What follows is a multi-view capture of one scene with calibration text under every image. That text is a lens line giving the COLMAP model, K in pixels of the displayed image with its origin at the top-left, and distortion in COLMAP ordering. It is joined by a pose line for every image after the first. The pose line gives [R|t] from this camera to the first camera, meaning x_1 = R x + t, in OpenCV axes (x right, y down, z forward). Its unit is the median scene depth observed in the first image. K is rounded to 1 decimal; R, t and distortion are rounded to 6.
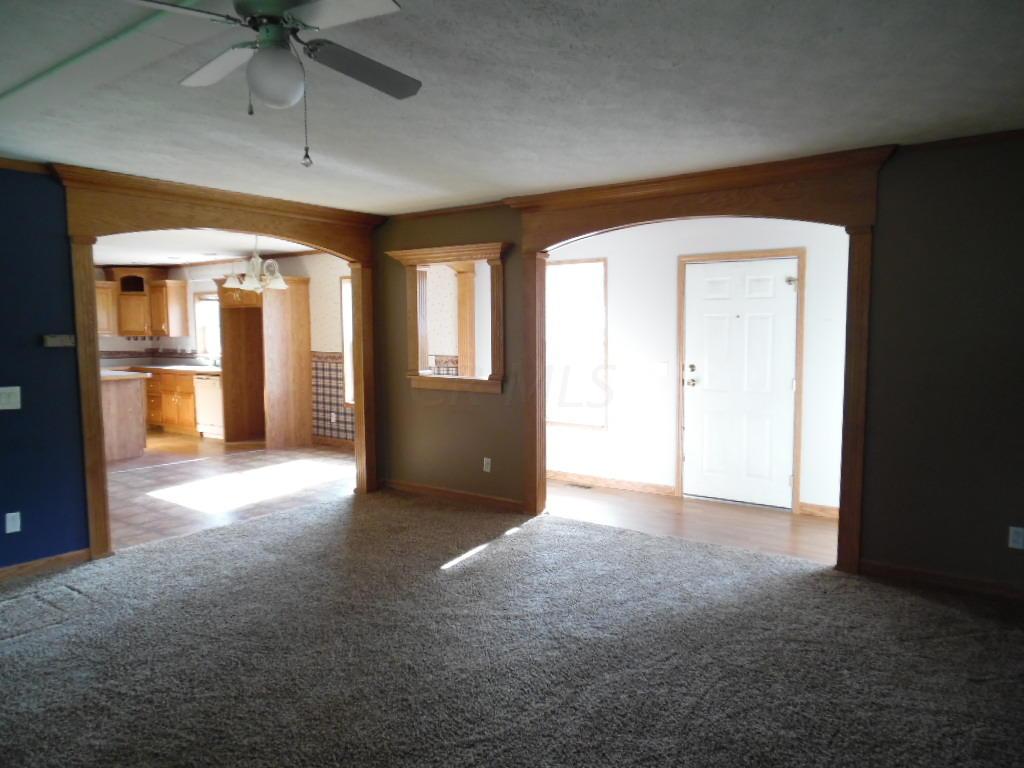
lens RADIAL K [[710.0, 0, 512.0], [0, 710.0, 384.0], [0, 0, 1]] dist [-0.001397, 0.001035]
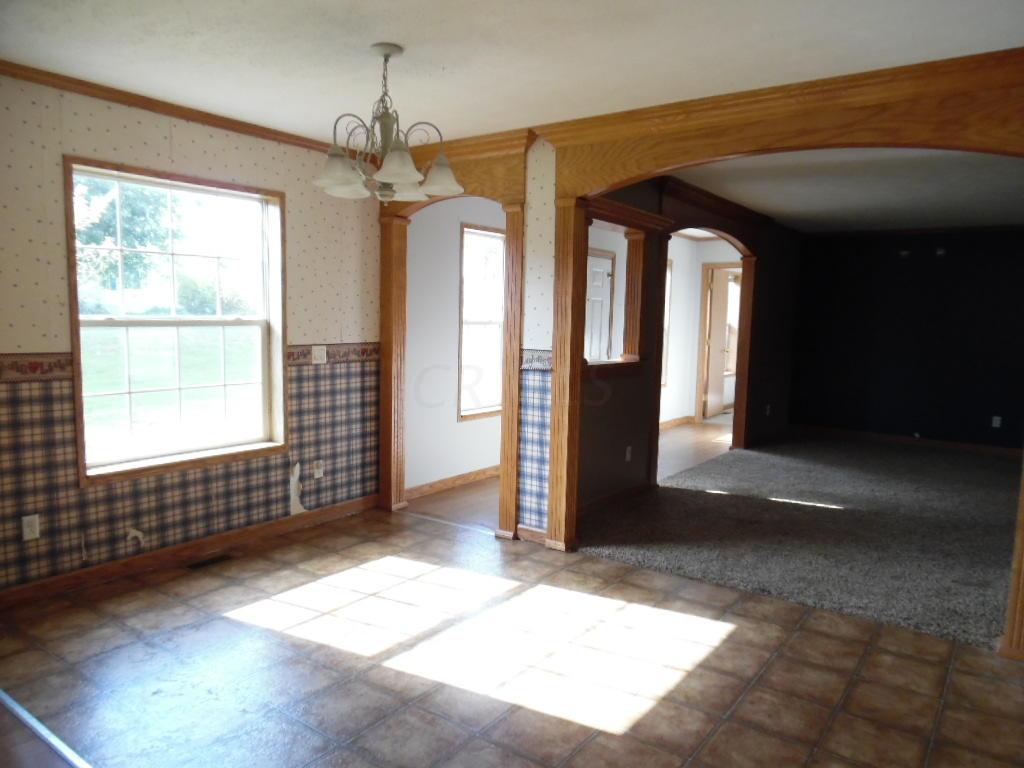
lens RADIAL K [[710.0, 0, 512.0], [0, 710.0, 384.0], [0, 0, 1]] dist [-0.001397, 0.001035]
pose [[-0.017296, -0.101510, 0.994684, -0.629378], [0.052709, 0.993357, 0.102291, -0.053394], [-0.998460, 0.054198, -0.011830, 0.759626]]
